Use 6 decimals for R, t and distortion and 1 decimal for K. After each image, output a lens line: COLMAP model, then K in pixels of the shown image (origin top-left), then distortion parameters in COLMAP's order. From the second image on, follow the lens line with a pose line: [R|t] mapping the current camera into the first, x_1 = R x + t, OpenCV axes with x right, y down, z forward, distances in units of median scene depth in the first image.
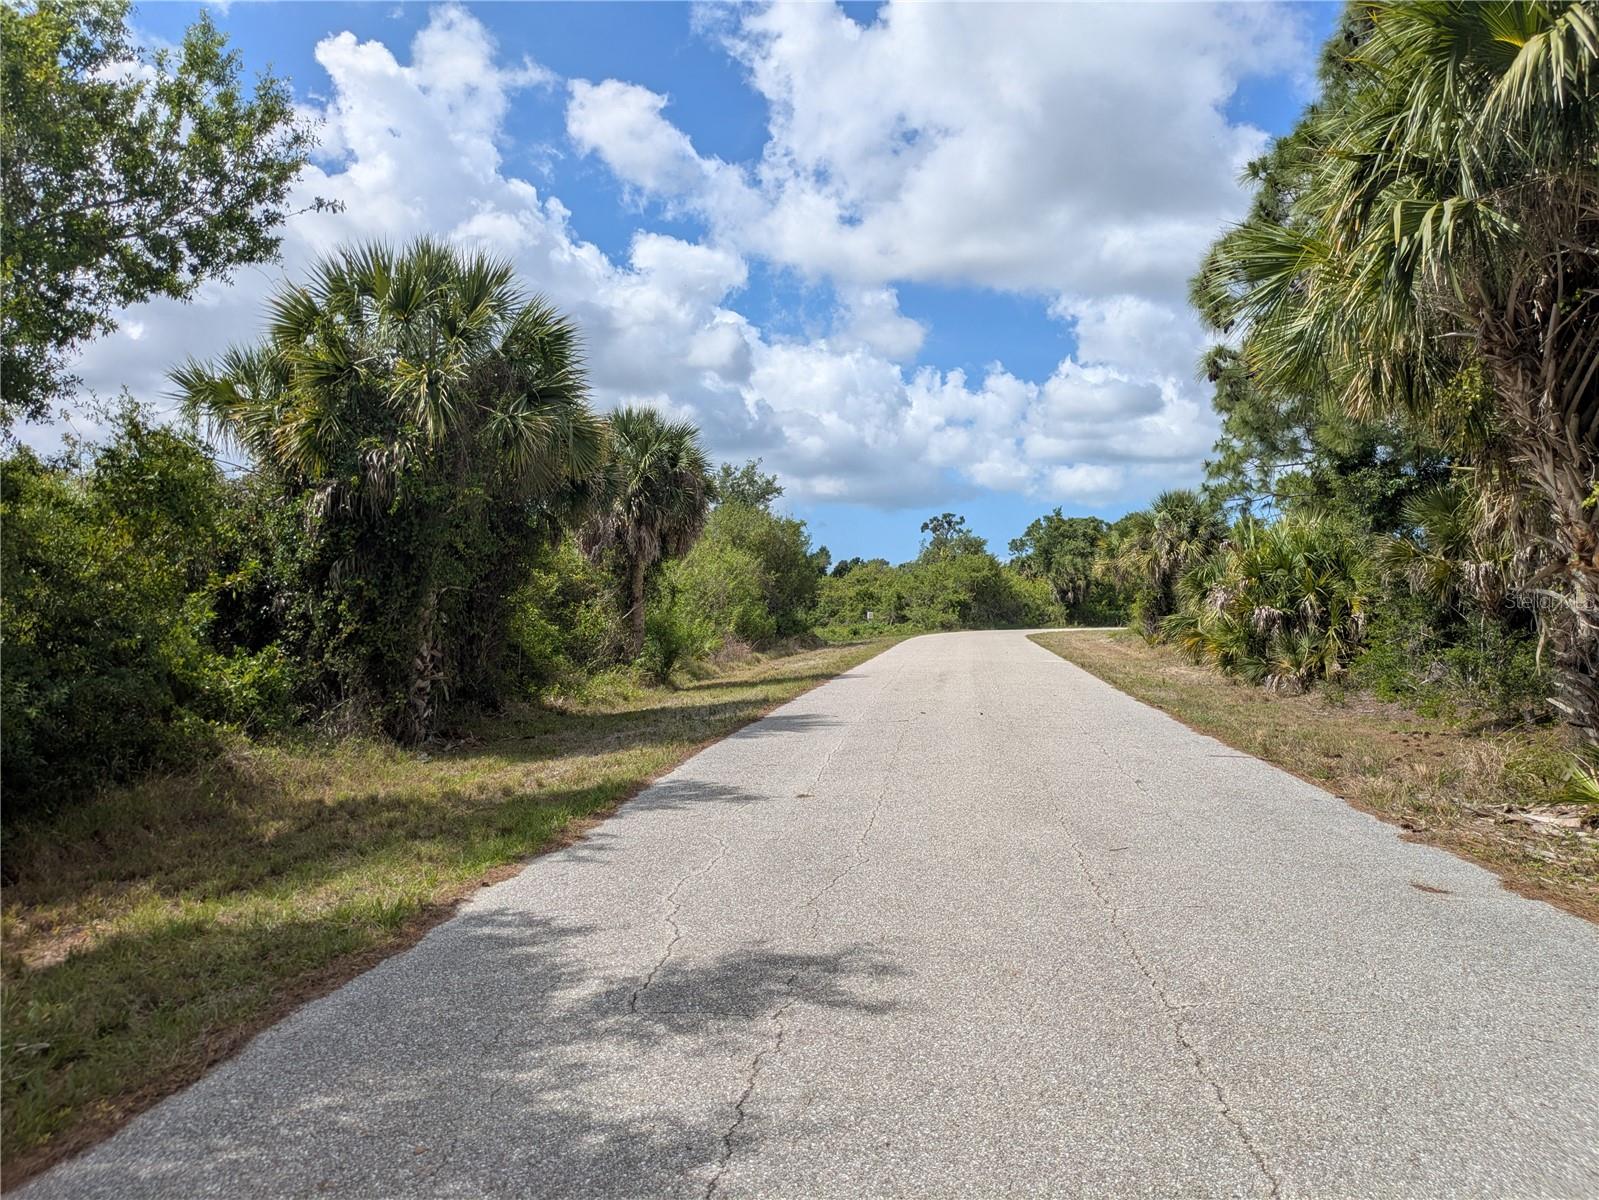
lens RADIAL K [[1159.6, 0, 777.1], [0, 1159.6, 590.5], [0, 0, 1]] dist [0.052221, -0.054409]
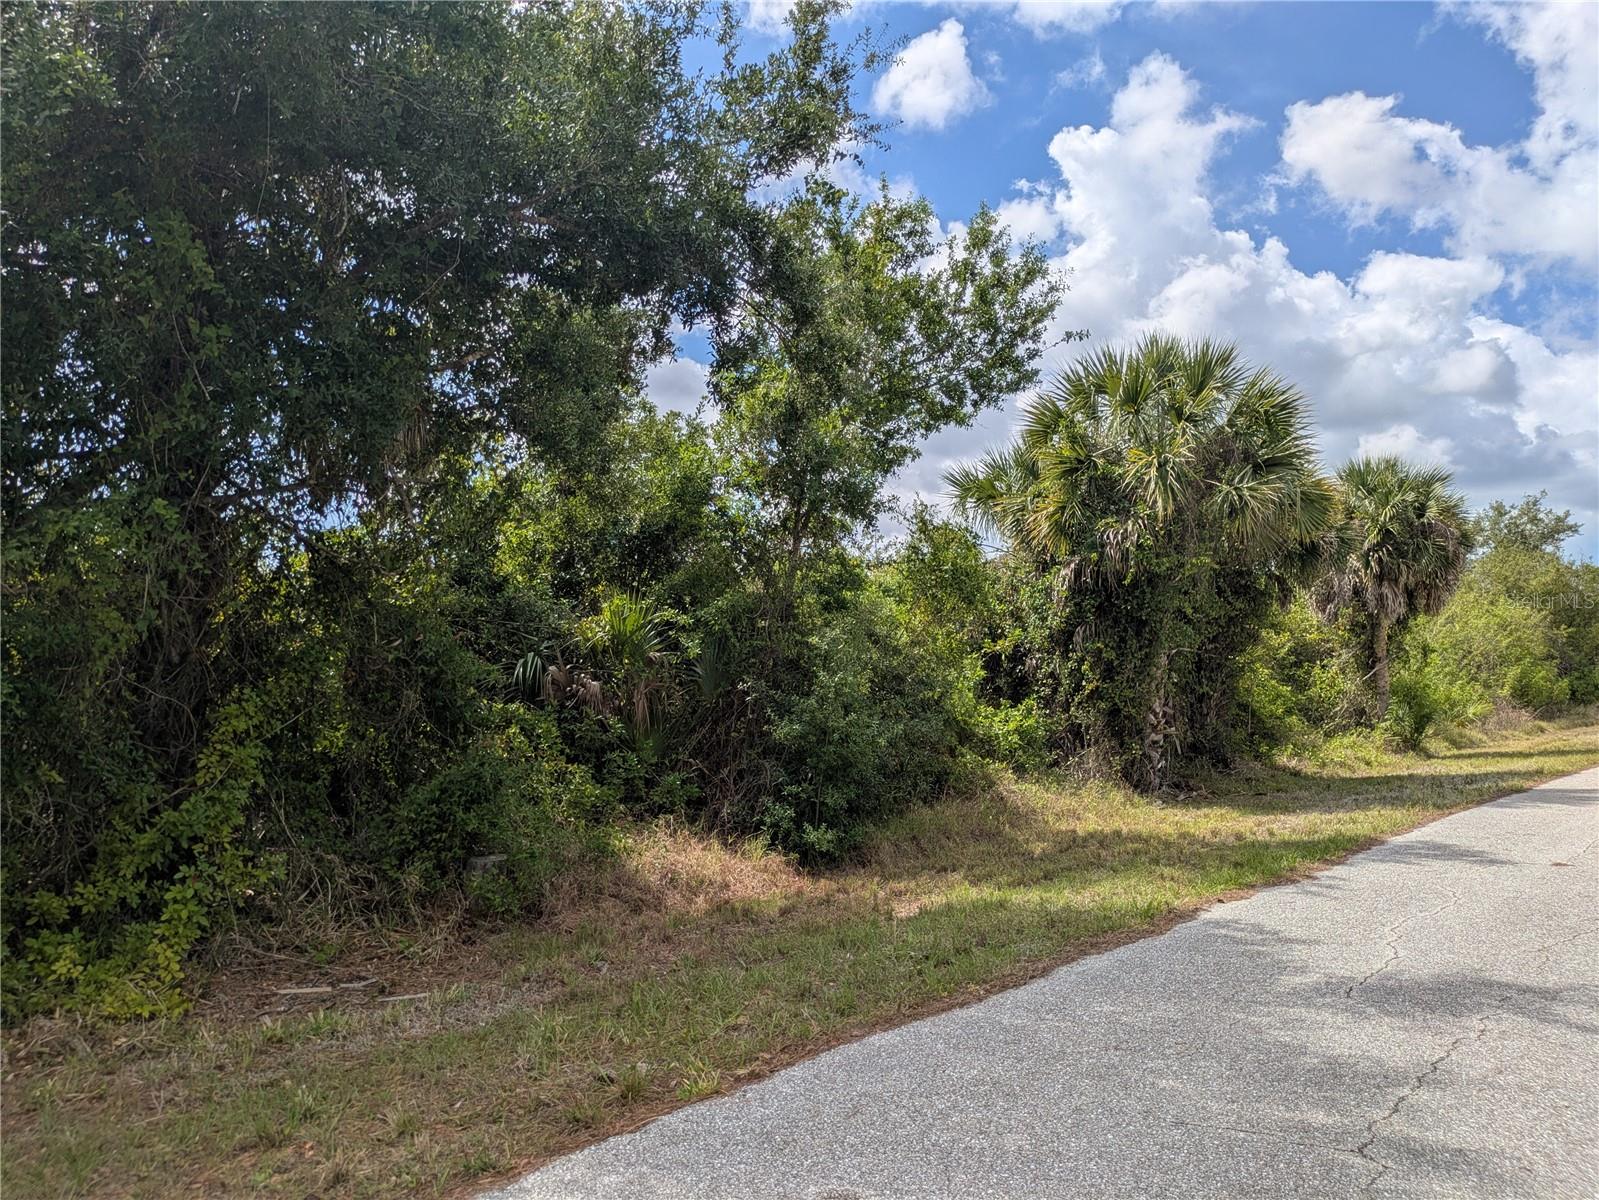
lens RADIAL K [[1154.7, 0, 781.8], [0, 1154.7, 616.6], [0, 0, 1]] dist [0.045009, -0.046495]
pose [[0.824831, -0.022611, -0.564927, 0.026910], [0.006377, 0.999508, -0.030694, -0.002403], [0.565343, 0.021714, 0.824570, -0.111754]]
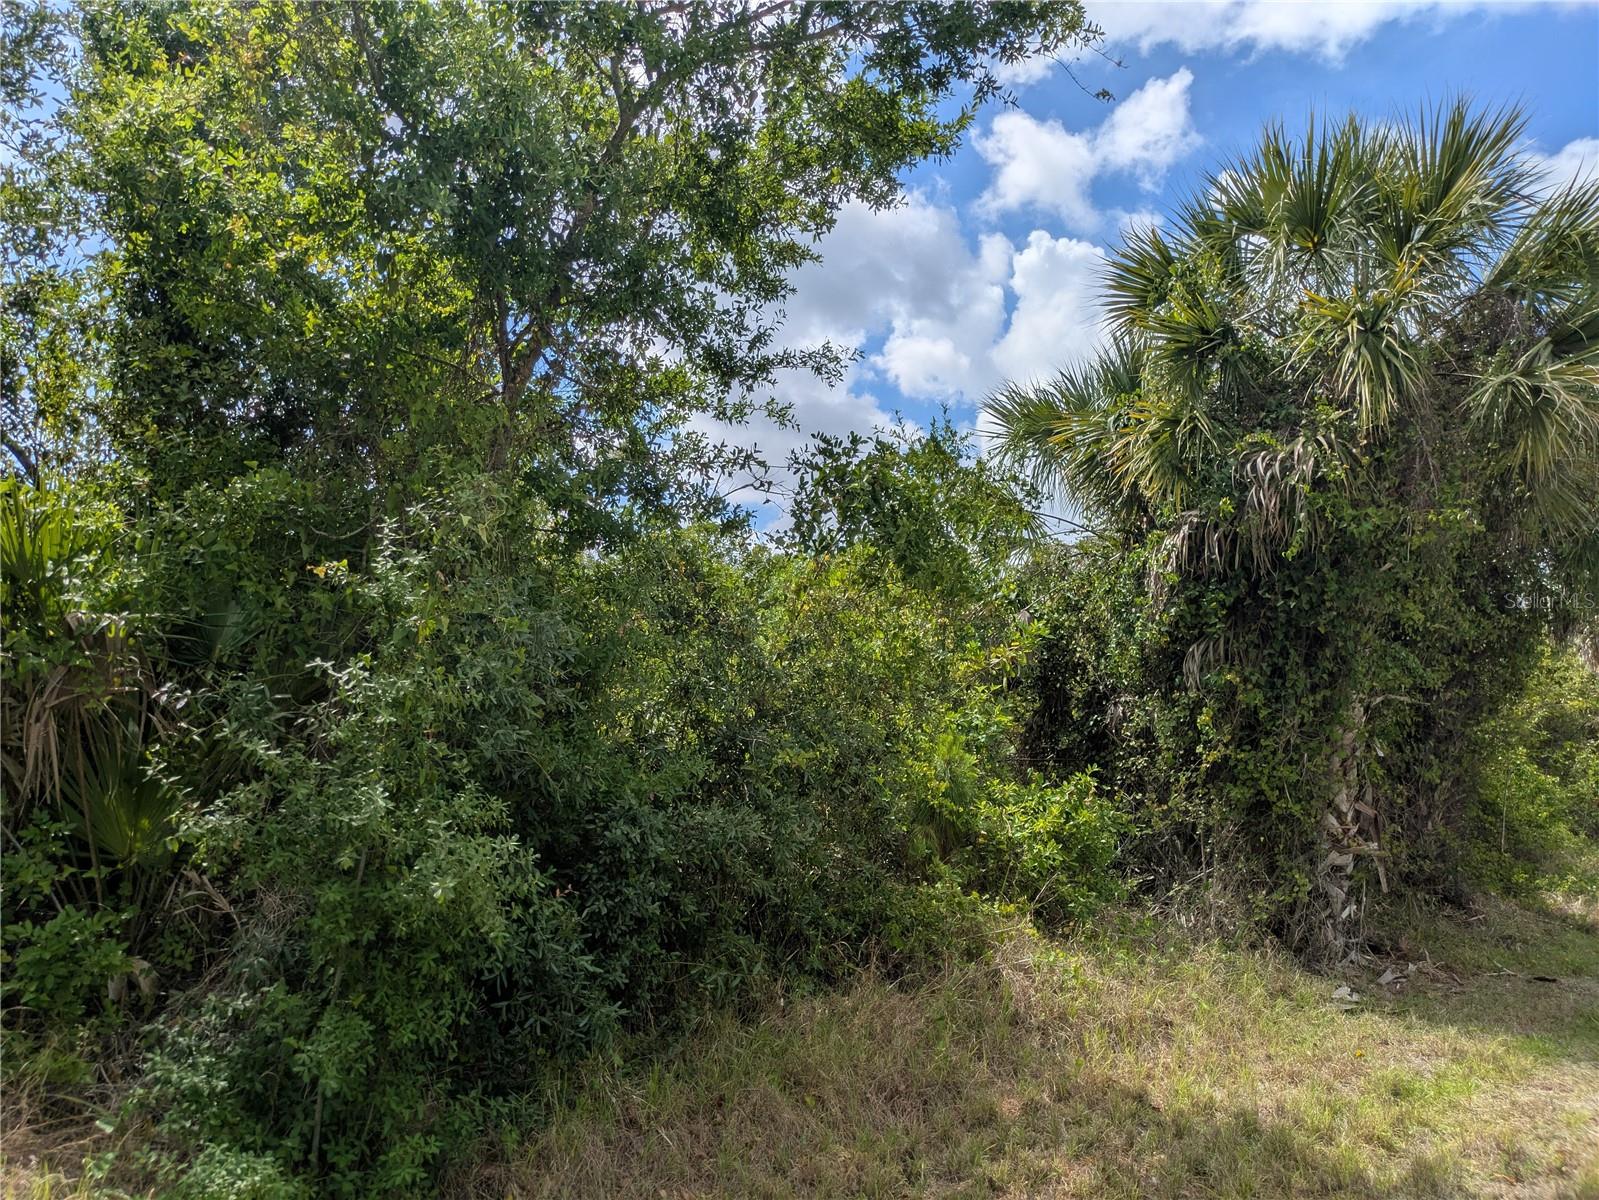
lens RADIAL K [[1154.7, 0, 781.8], [0, 1154.7, 616.6], [0, 0, 1]] dist [0.045009, -0.046495]
pose [[0.749229, -0.015664, -0.662126, -0.137670], [-0.044256, 0.996302, -0.073647, 0.015866], [0.660831, 0.084482, 0.745765, 0.406366]]
